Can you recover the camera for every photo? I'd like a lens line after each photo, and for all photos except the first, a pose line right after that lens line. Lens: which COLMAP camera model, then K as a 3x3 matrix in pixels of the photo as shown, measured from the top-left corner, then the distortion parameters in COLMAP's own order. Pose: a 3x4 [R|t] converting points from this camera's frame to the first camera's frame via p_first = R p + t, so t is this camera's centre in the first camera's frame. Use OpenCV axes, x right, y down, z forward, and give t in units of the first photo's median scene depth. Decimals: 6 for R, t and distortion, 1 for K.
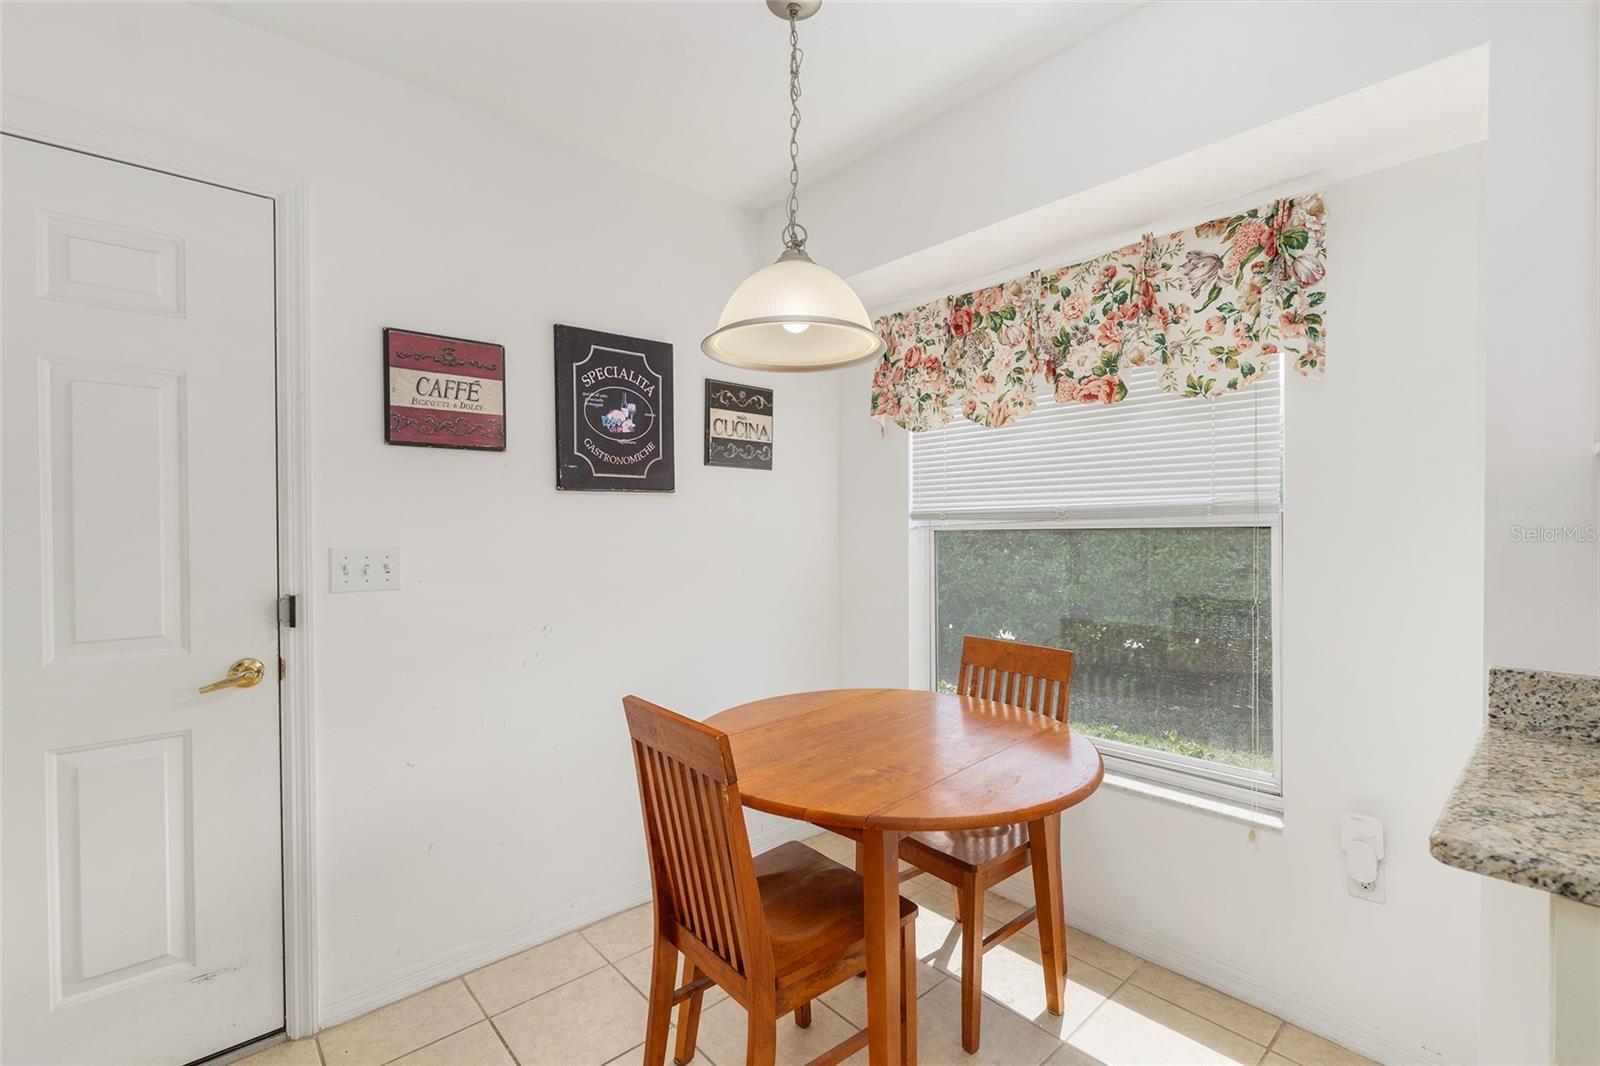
lens RADIAL K [[702.7, 0, 800.0], [0, 702.7, 533.0], [0, 0, 1]] dist [-0.004501, -0.000559]
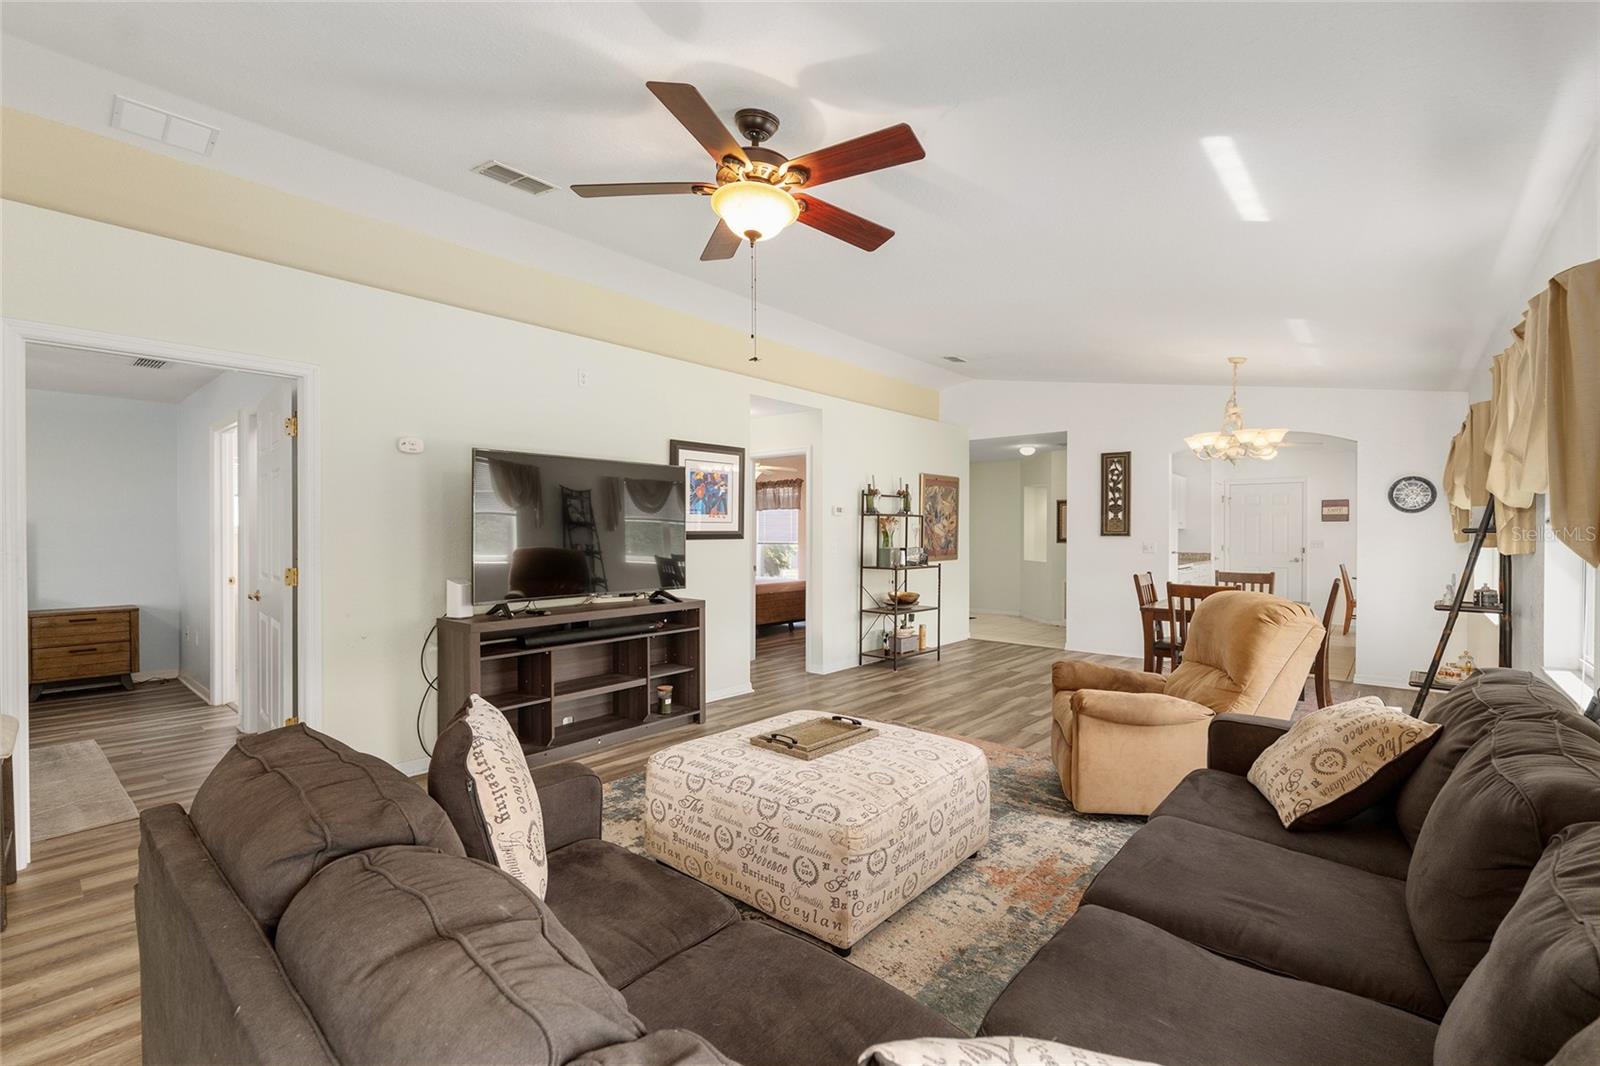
lens RADIAL K [[702.7, 0, 800.0], [0, 702.7, 533.0], [0, 0, 1]] dist [-0.004501, -0.000559]
pose [[0.124187, 0.007705, -0.992229, 4.127061], [-0.007493, 0.999949, 0.006827, -0.041303], [0.992230, 0.006587, 0.124239, -3.544778]]
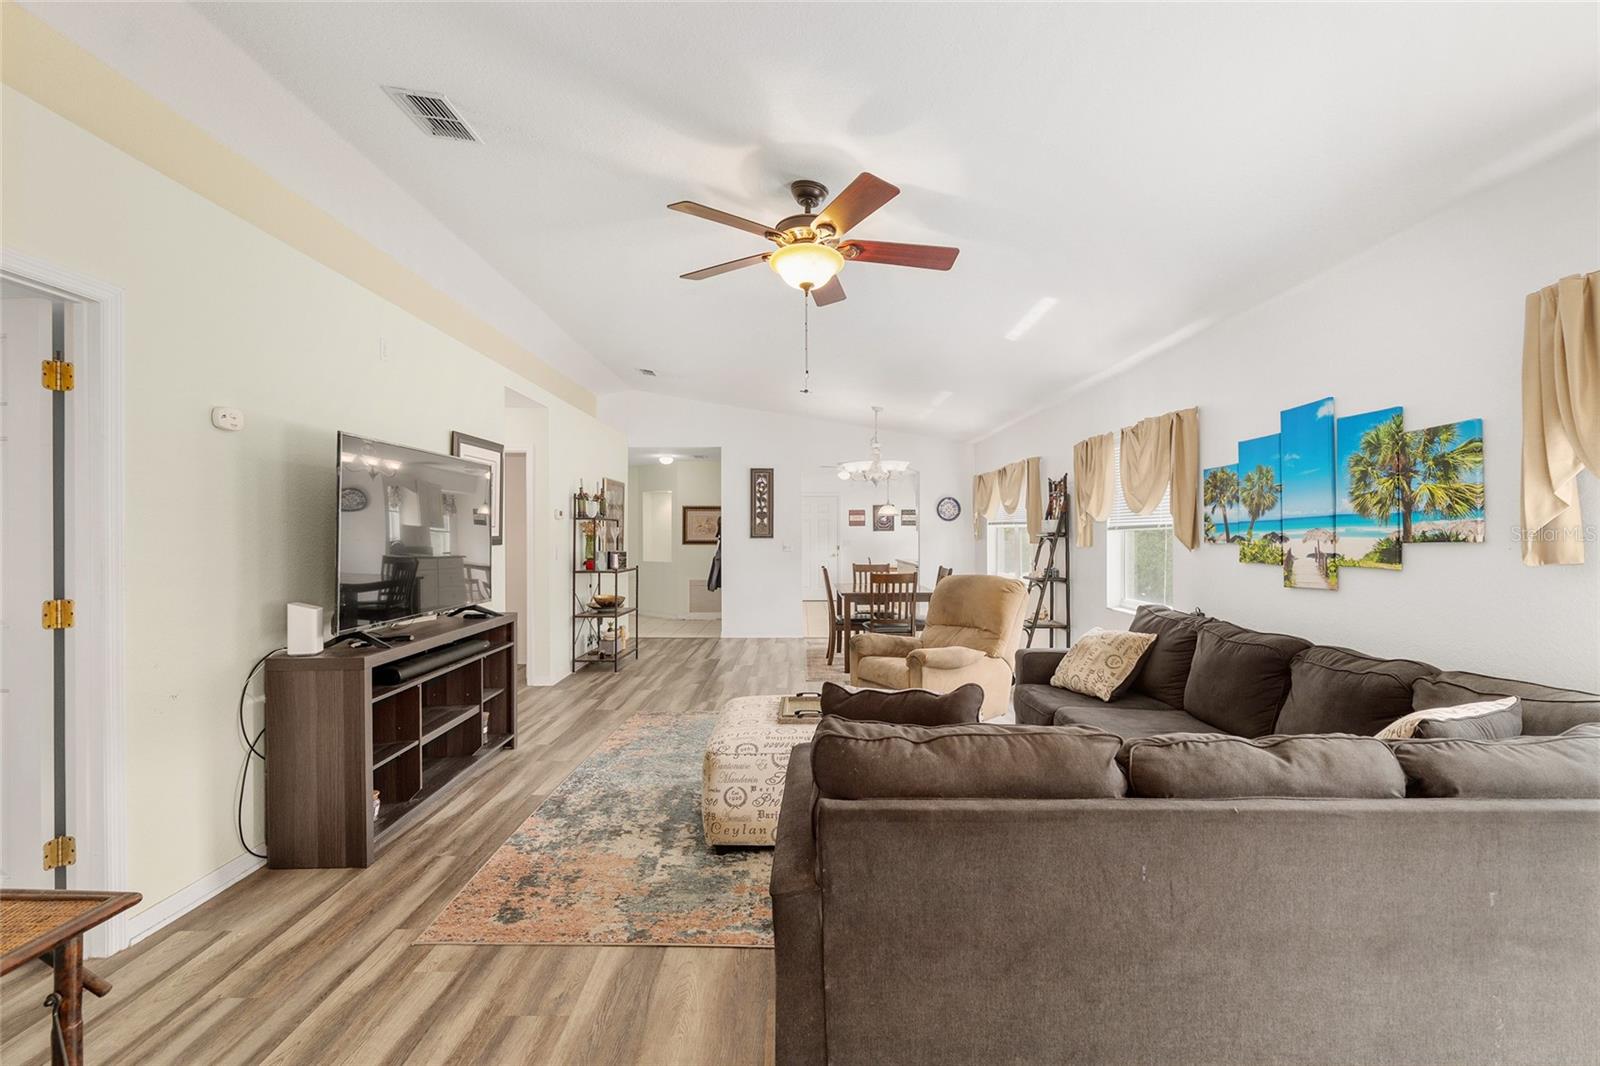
lens RADIAL K [[717.3, 0, 800.0], [0, 717.3, 533.0], [0, 0, 1]] dist [-0.001496, 0.000029]
pose [[0.748987, 0.004268, -0.662571, 3.823105], [-0.005980, 0.999982, -0.000319, -0.045171], [0.662558, 0.004201, 0.748999, -4.747925]]
